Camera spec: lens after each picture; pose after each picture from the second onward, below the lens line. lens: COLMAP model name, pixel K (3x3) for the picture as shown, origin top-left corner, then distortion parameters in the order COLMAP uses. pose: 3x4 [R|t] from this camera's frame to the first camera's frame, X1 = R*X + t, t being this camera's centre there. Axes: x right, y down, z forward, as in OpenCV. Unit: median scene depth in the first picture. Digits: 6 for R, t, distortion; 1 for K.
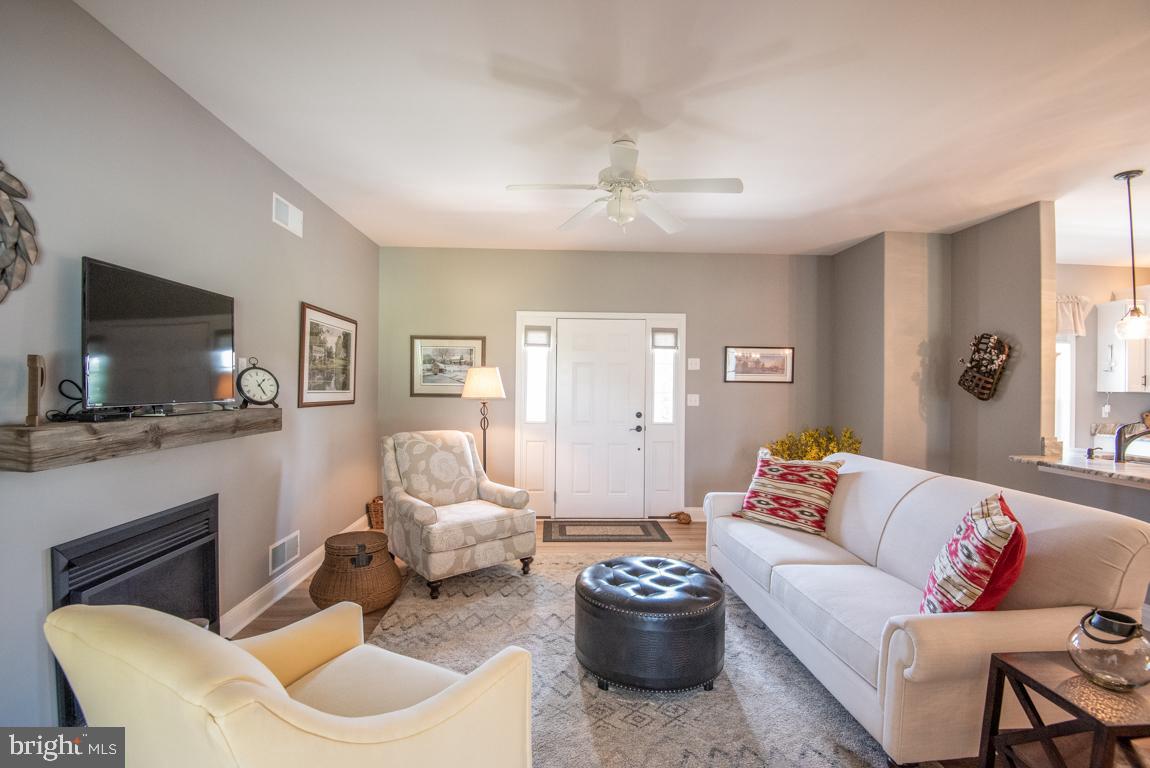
lens RADIAL K [[532.4, 0, 570.8], [0, 532.4, 383.1], [0, 0, 1]] dist [-0.013639, -0.019653]
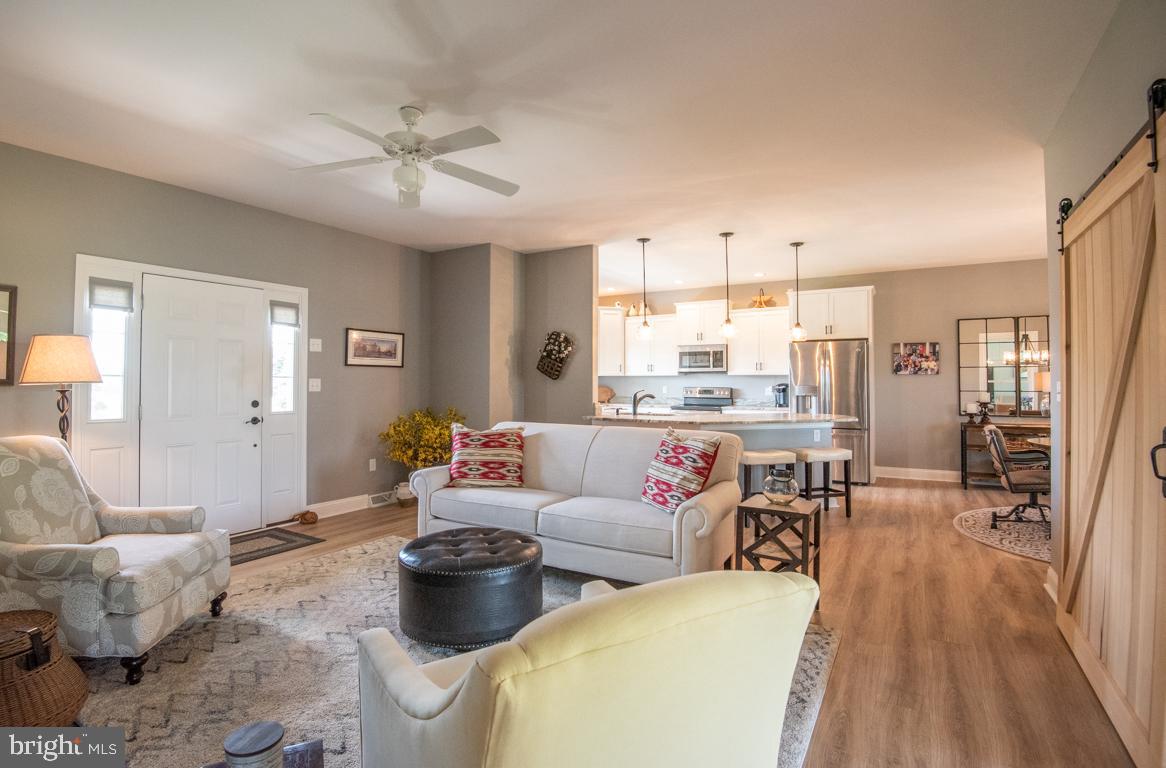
lens RADIAL K [[561.3, 0, 572.4], [0, 561.3, 370.3], [0, 0, 1]] dist [0.000148, -0.031319]
pose [[0.549691, 0.006664, 0.835341, -0.444033], [0.002845, 0.999947, -0.009849, 0.024153], [-0.835363, 0.007791, 0.549643, 0.149640]]
